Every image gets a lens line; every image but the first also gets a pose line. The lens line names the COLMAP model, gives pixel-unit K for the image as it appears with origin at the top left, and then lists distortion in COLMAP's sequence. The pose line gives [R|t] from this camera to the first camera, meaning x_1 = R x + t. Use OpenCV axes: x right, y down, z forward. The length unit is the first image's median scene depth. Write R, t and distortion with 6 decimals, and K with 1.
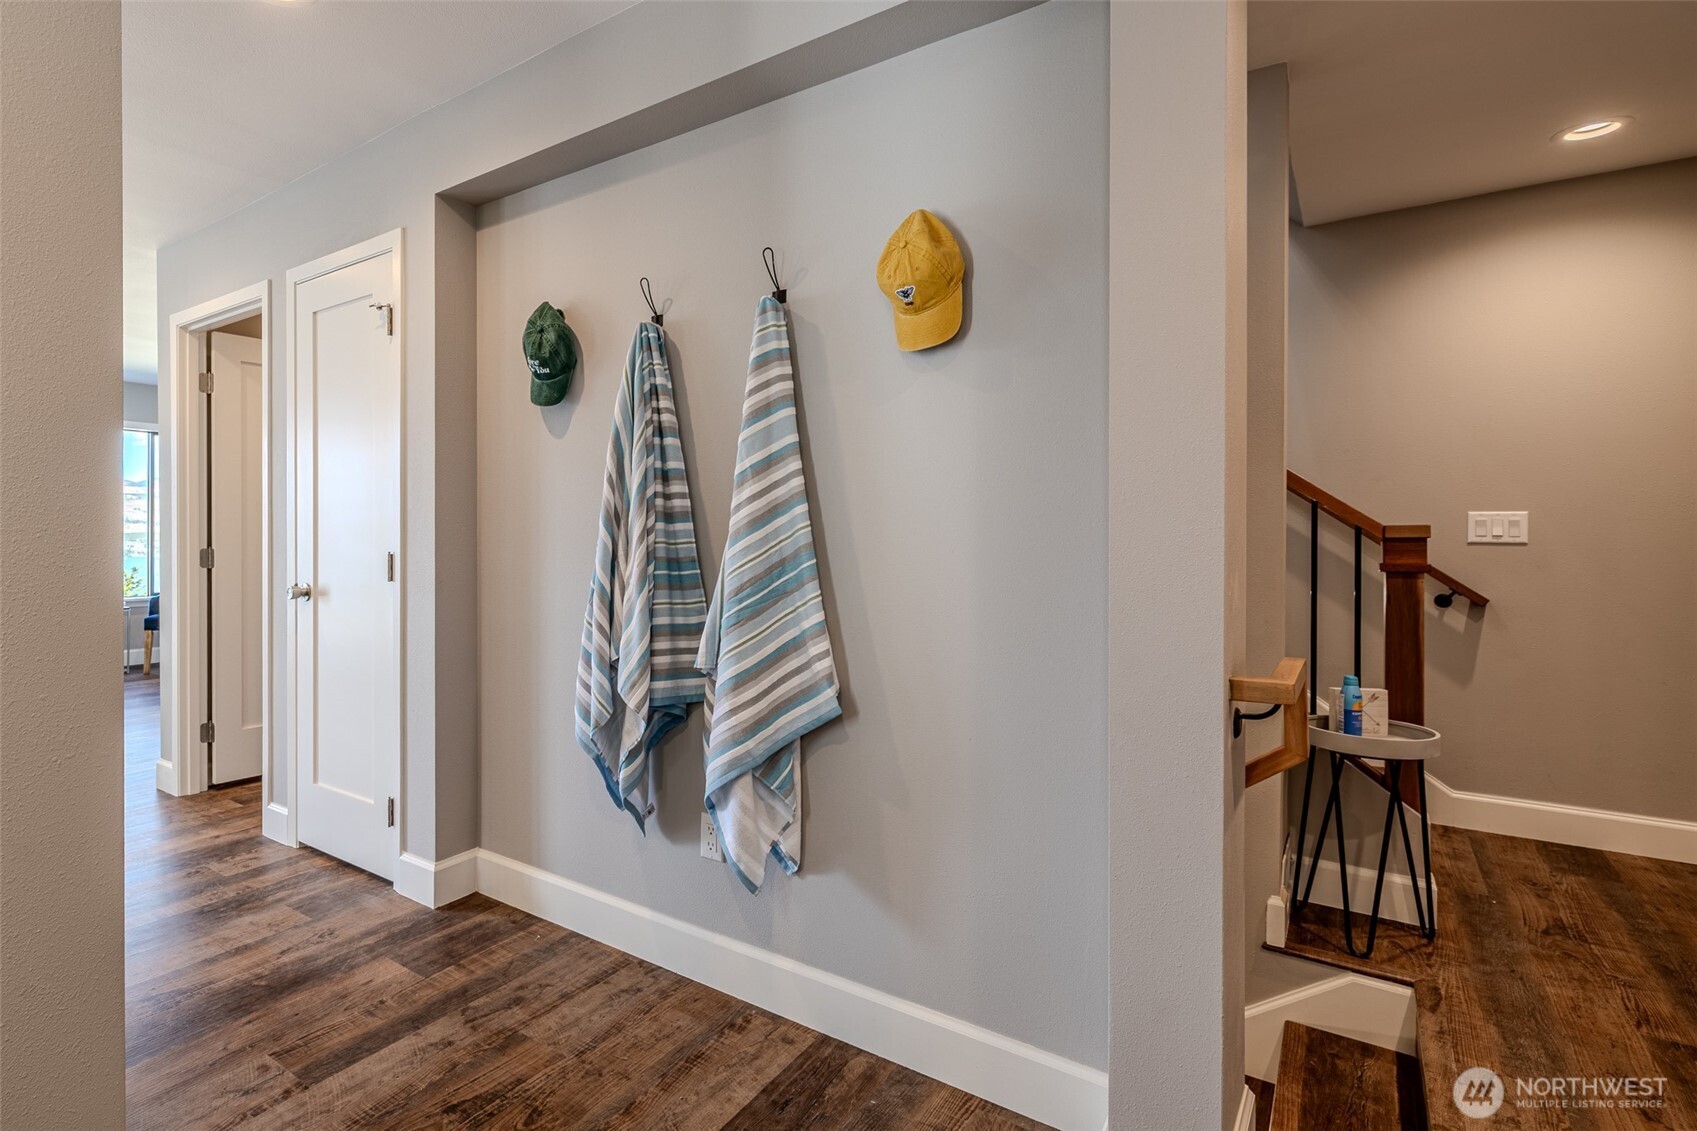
lens RADIAL K [[792.4, 0, 849.3], [0, 792.4, 532.8], [0, 0, 1]] dist [-0.002140, -0.000760]
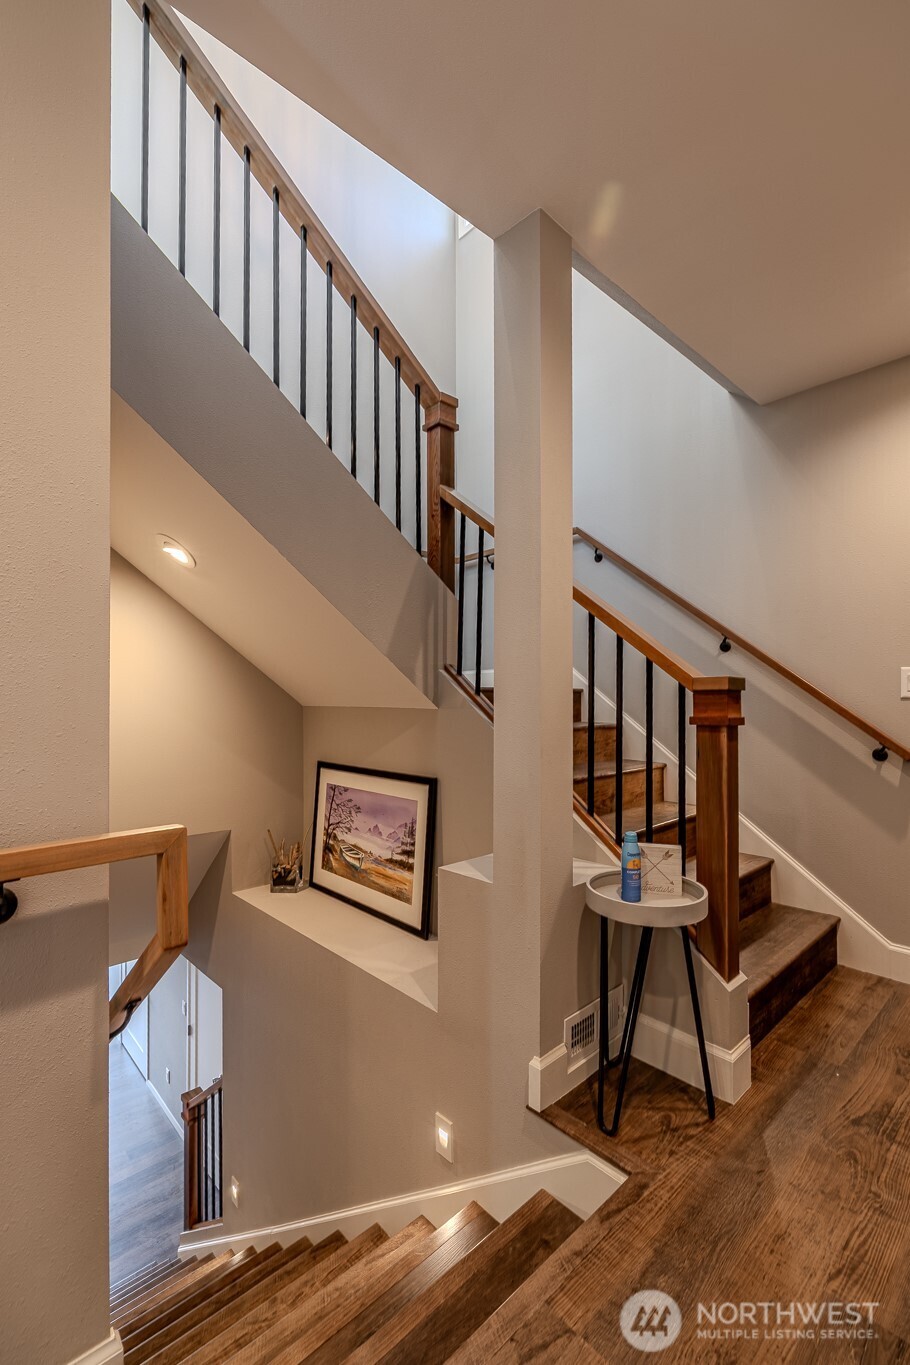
lens RADIAL K [[611.7, 0, 455.0], [0, 611.7, 682.5], [0, 0, 1]] dist [-0.000342, 0.000173]
pose [[0.989070, -0.001721, -0.147438, 0.505163], [-0.000684, 0.999868, -0.016259, 0.009195], [0.147446, 0.016182, 0.988938, 0.213237]]
